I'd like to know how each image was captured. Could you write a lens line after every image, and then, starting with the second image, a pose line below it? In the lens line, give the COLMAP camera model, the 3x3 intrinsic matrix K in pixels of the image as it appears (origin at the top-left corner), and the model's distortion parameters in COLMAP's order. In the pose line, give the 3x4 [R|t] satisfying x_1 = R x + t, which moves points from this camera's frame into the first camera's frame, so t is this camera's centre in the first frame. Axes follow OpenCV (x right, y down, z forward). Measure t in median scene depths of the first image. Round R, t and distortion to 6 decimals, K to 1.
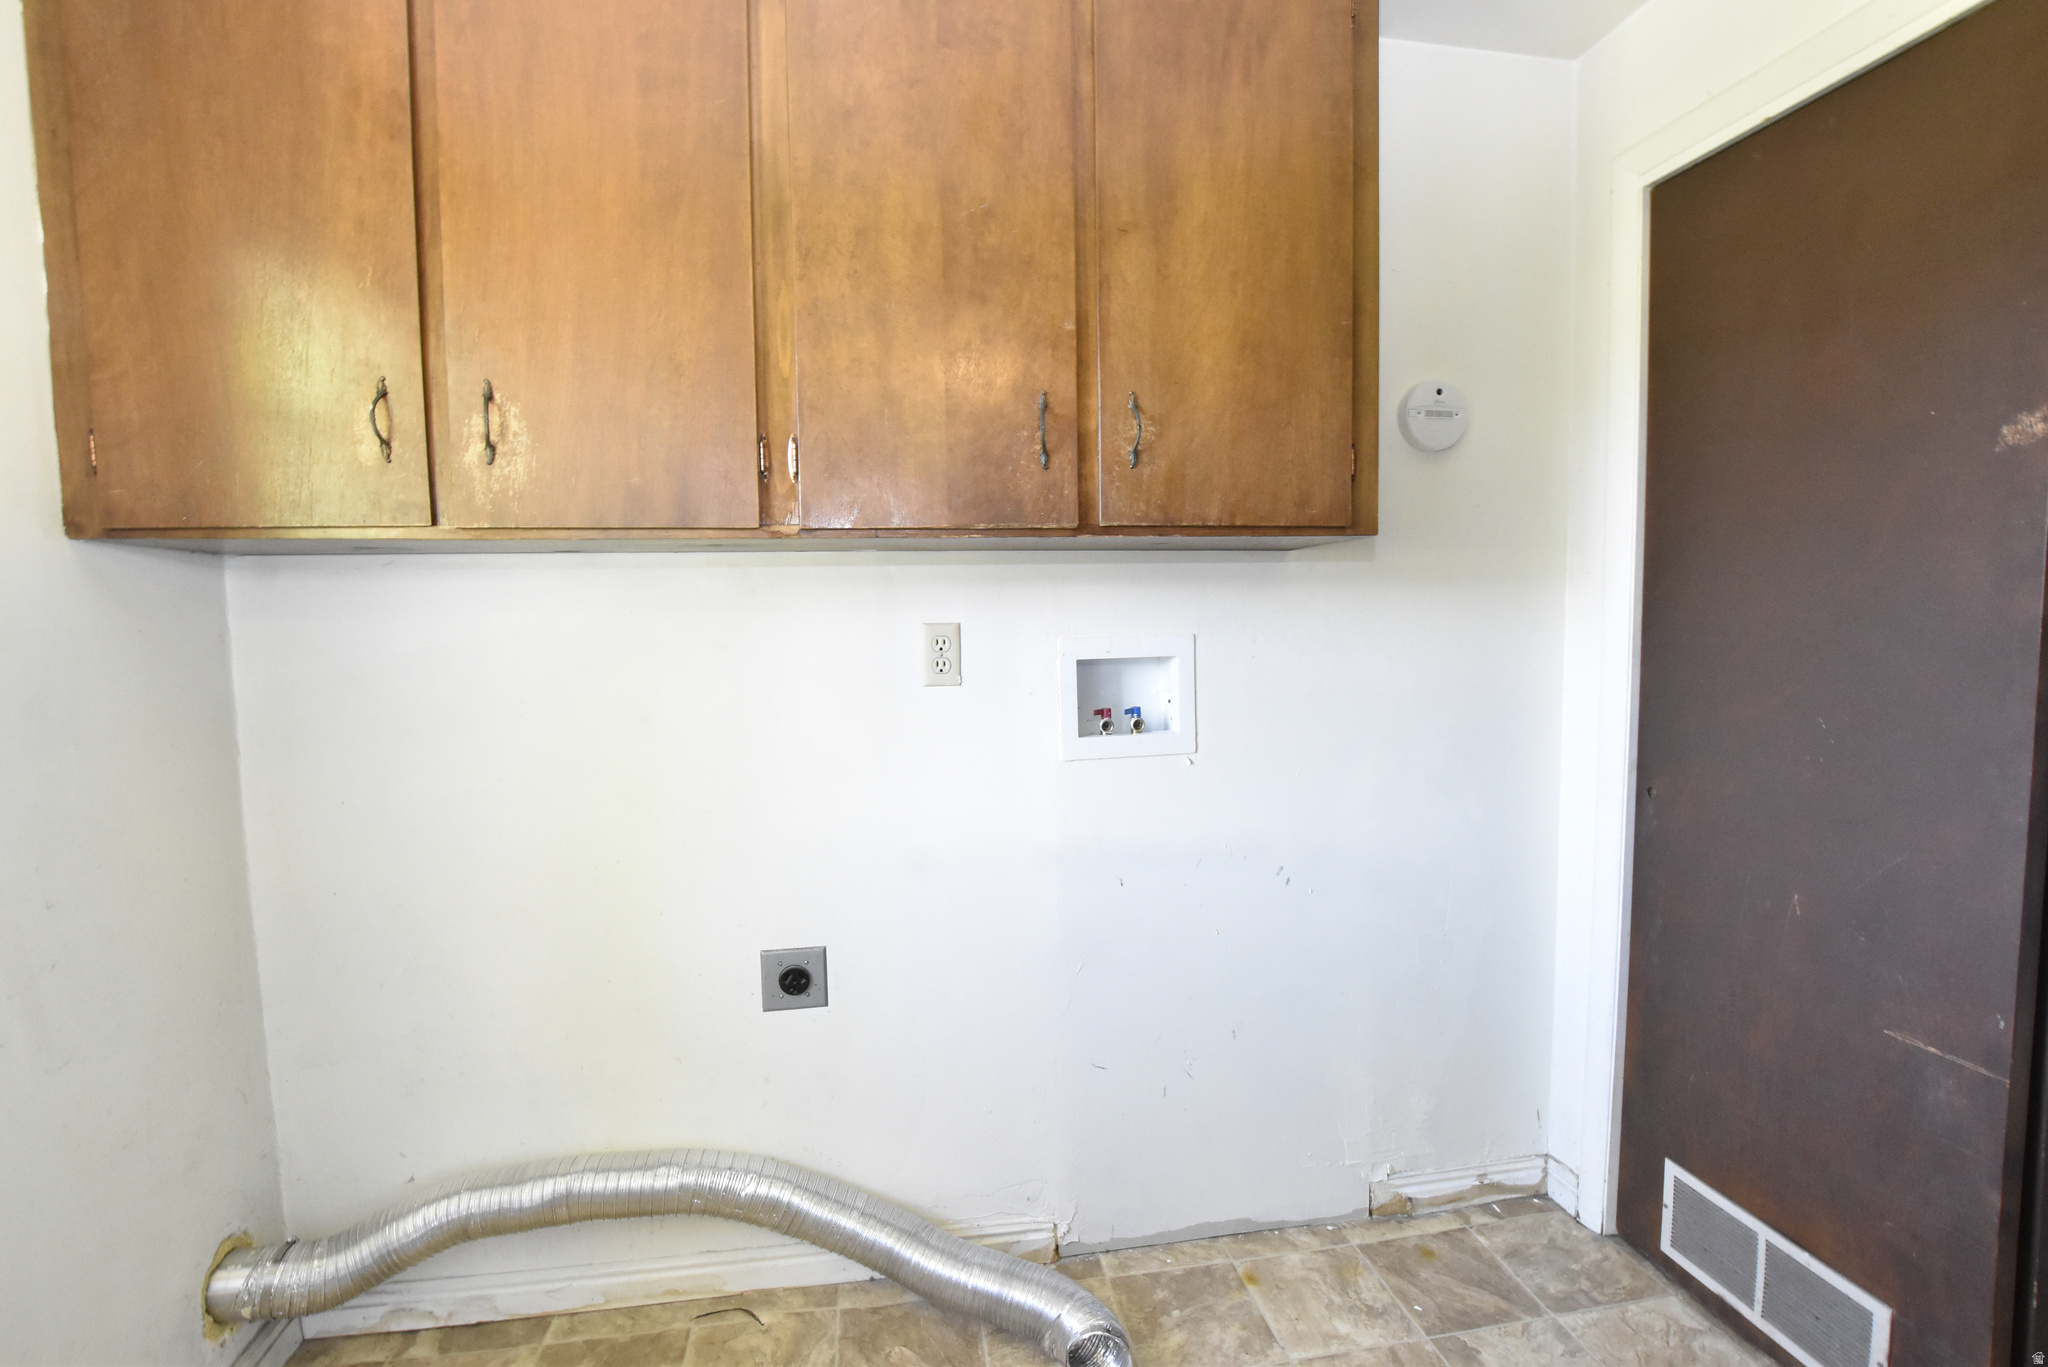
lens RADIAL K [[910.4, 0, 1029.7], [0, 910.4, 676.8], [0, 0, 1]] dist [-0.035234, 0.006637]
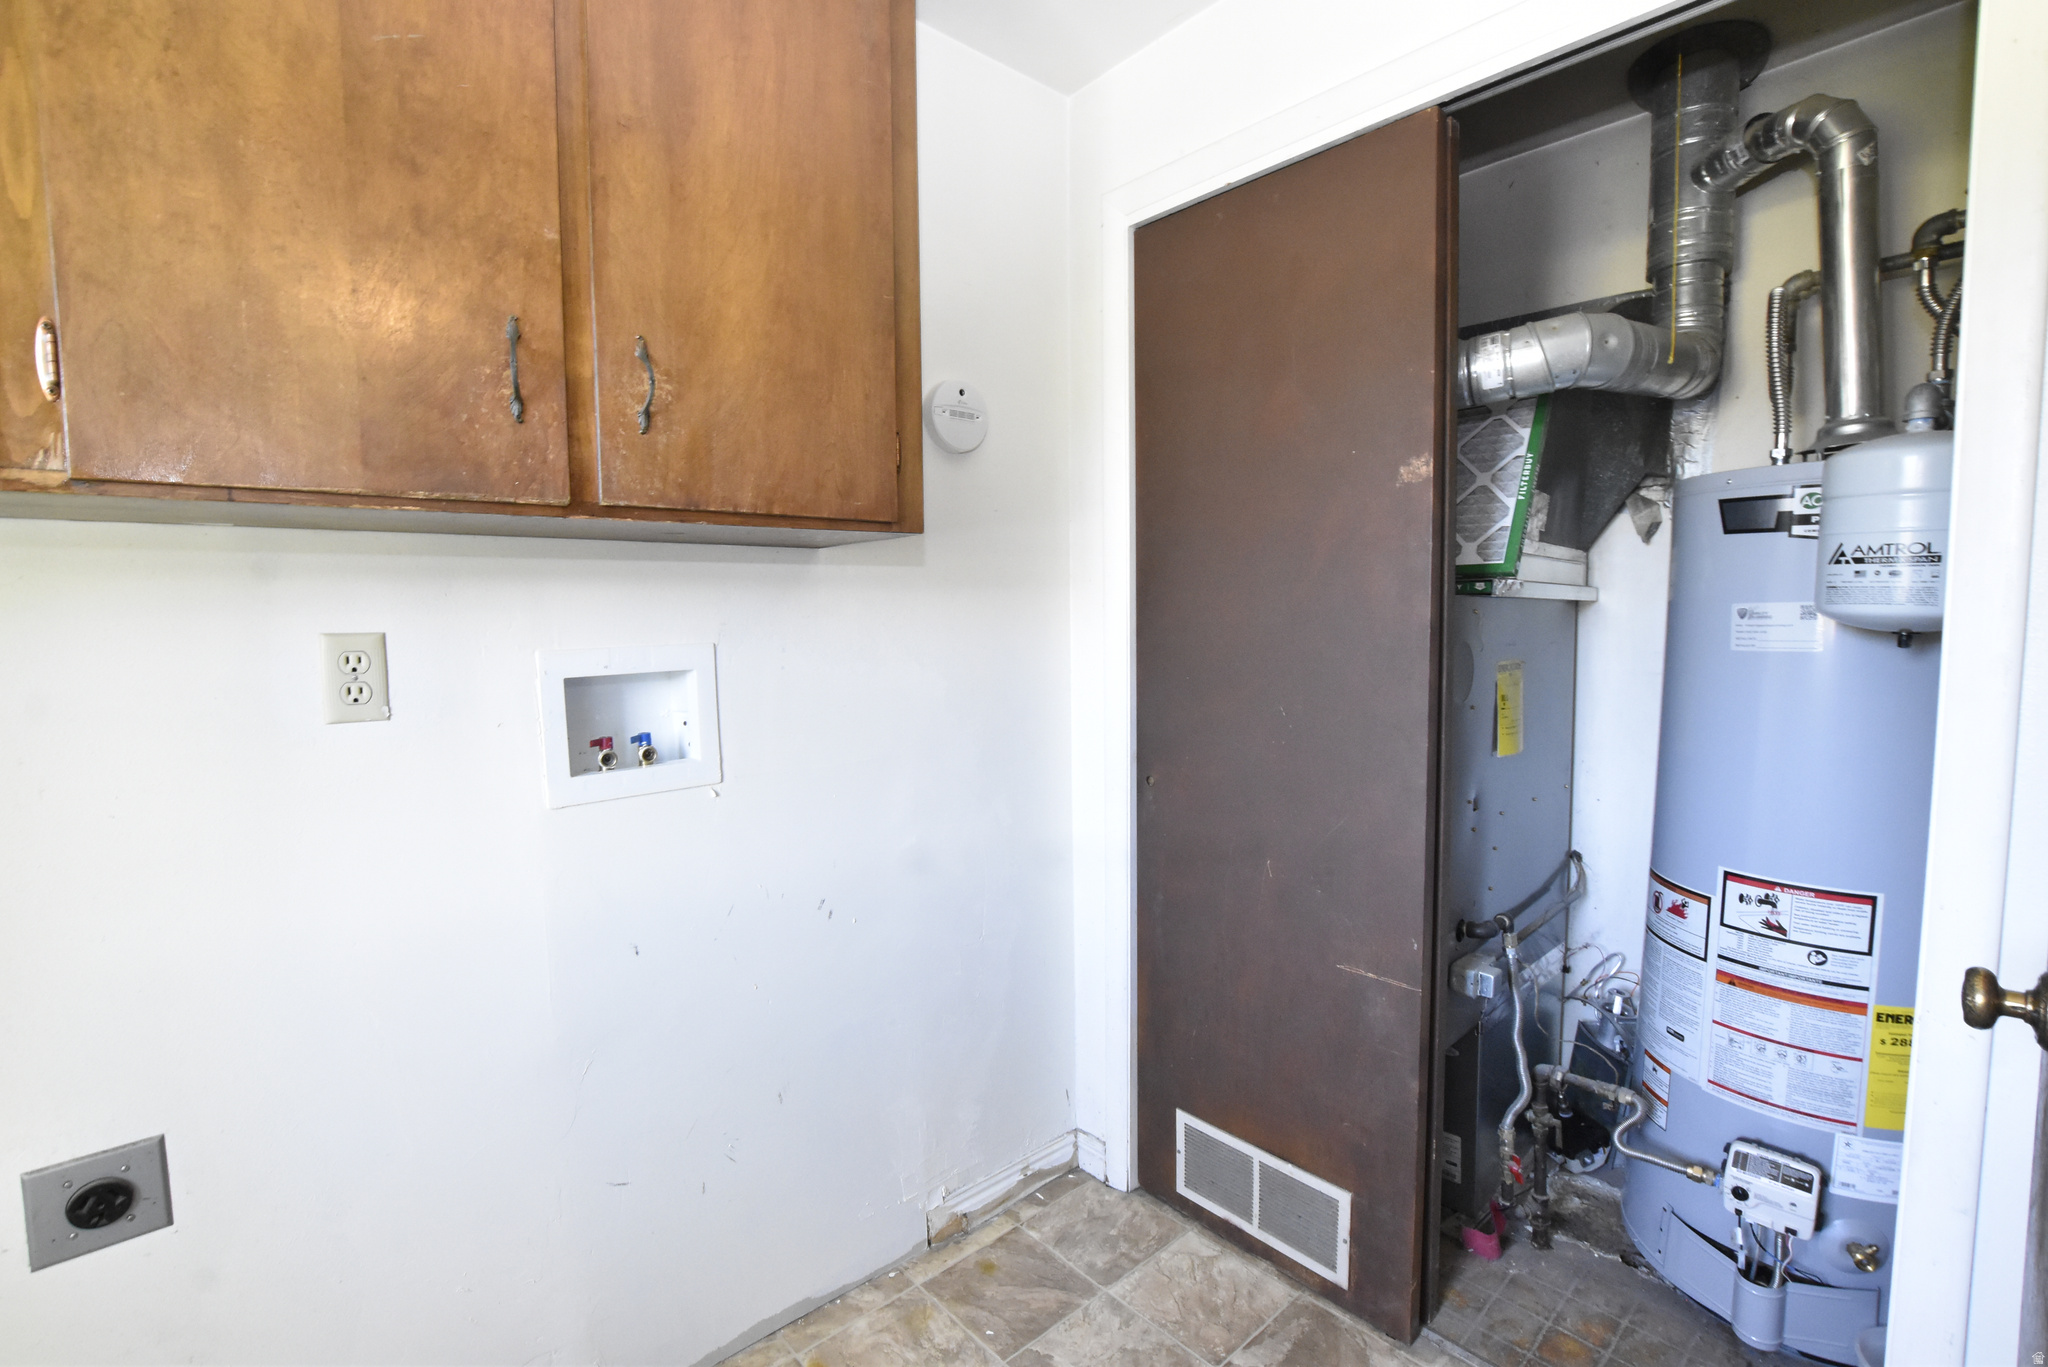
lens RADIAL K [[910.4, 0, 1021.6], [0, 910.4, 680.8], [0, 0, 1]] dist [-0.035234, 0.006637]
pose [[0.851625, -0.035377, 0.522957, -0.023181], [0.036756, 0.999294, 0.007744, -0.009742], [-0.522862, 0.012627, 0.852324, 0.160994]]
